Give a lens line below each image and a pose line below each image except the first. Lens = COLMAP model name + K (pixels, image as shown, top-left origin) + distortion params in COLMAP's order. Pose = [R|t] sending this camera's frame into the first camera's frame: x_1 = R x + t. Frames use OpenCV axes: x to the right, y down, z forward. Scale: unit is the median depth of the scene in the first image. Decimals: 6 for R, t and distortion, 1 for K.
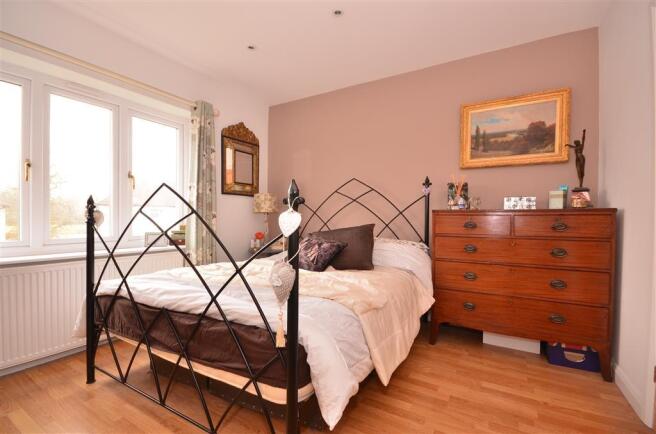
lens RADIAL K [[295.0, 0, 328.0], [0, 295.0, 217.0], [0, 0, 1]] dist [0.001354, 0.000167]
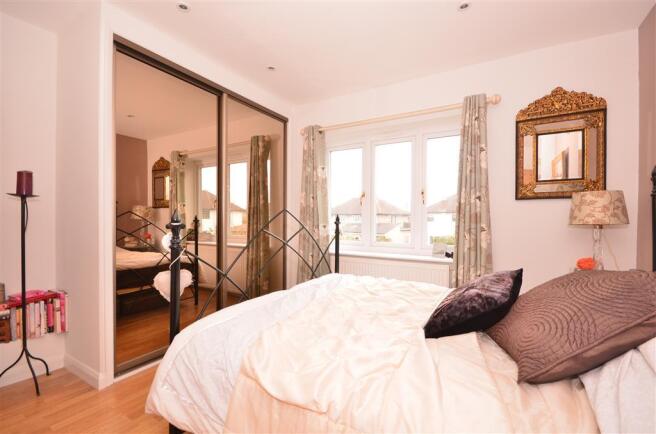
lens RADIAL K [[274.3, 0, 328.0], [0, 274.3, 217.0], [0, 0, 1]] dist [-0.000125, -0.000016]
pose [[0.018834, -0.024784, -0.999515, 0.322323], [-0.020506, 0.999473, -0.025169, -0.007565], [0.999612, 0.020970, 0.018316, 0.511367]]
